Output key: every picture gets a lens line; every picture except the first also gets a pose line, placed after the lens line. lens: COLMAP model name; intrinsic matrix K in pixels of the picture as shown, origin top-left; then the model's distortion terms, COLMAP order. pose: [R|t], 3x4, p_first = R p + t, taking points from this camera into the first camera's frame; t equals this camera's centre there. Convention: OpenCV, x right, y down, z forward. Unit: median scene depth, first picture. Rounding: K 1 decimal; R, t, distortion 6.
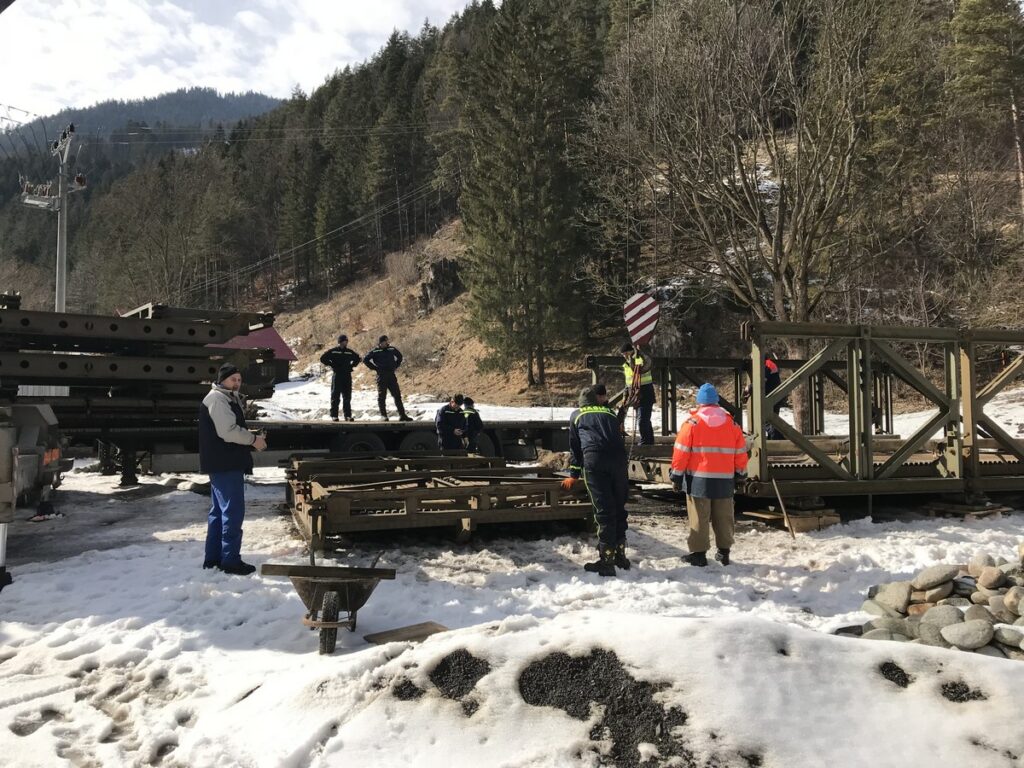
lens RADIAL K [[837.1, 0, 510.8], [0, 837.1, 385.7], [0, 0, 1]] dist [0.029006, -0.007145]
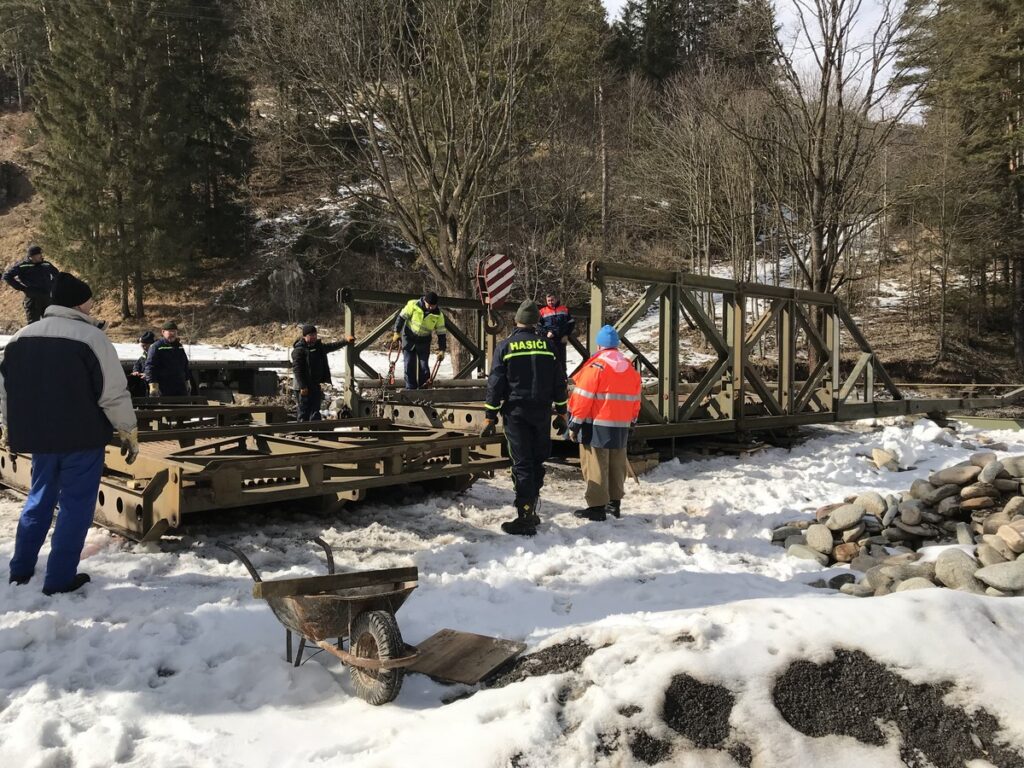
lens RADIAL K [[837.9, 0, 515.6], [0, 837.9, 363.1], [0, 0, 1]] dist [0.063095, -0.072731]
pose [[0.879552, 0.011854, 0.475655, -0.229515], [-0.033007, 0.998801, 0.036143, 0.007154], [-0.474656, -0.047489, 0.878889, 0.180138]]
